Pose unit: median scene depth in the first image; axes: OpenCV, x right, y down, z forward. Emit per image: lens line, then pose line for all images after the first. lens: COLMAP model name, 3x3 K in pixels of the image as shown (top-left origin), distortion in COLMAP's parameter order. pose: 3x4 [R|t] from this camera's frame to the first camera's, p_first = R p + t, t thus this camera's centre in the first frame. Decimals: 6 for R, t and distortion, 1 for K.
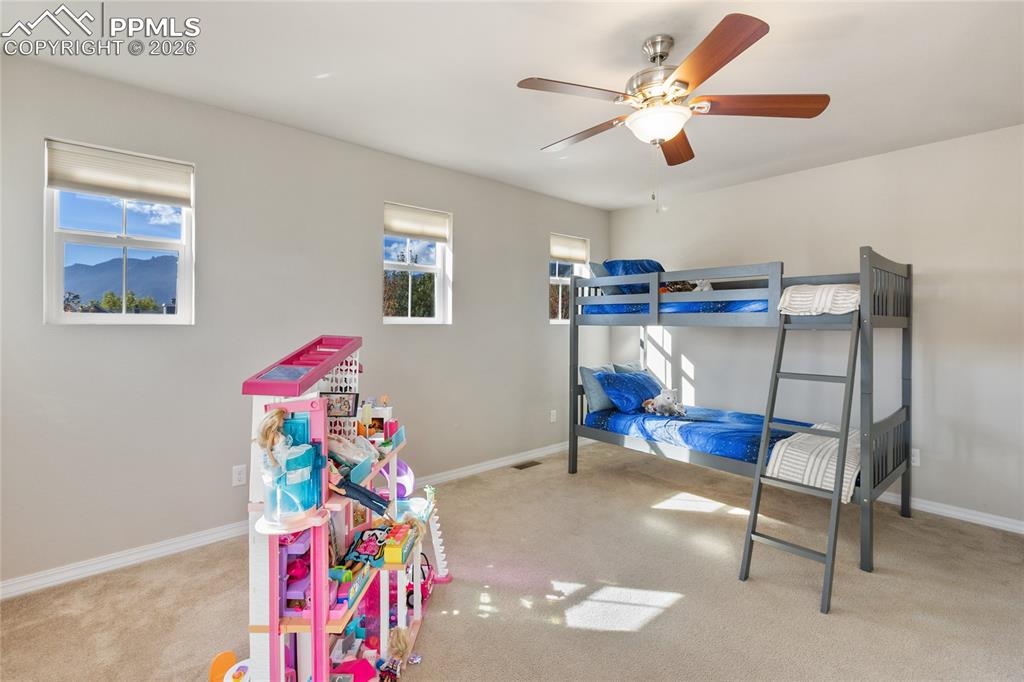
lens RADIAL K [[472.2, 0, 521.0], [0, 472.2, 321.8], [0, 0, 1]] dist [0.003367, 0.000617]
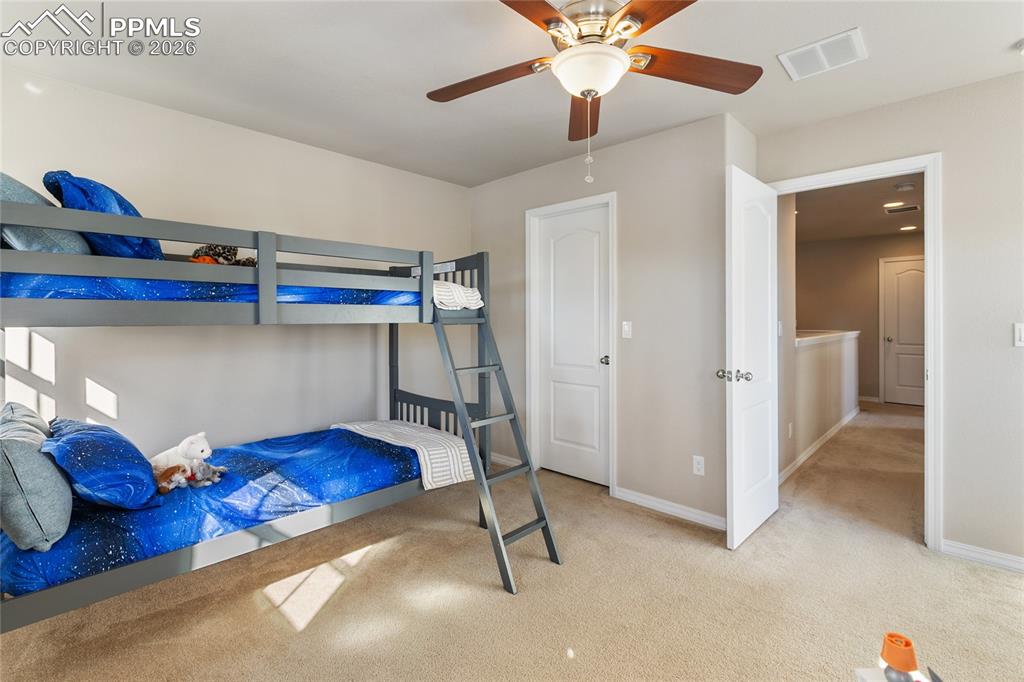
lens RADIAL K [[472.2, 0, 527.5], [0, 472.2, 322.4], [0, 0, 1]] dist [0.003367, 0.000617]
pose [[-0.084993, -0.014521, 0.996276, -0.314345], [0.001866, 0.999890, 0.014733, -0.001482], [-0.996380, 0.003111, -0.084956, 0.715115]]
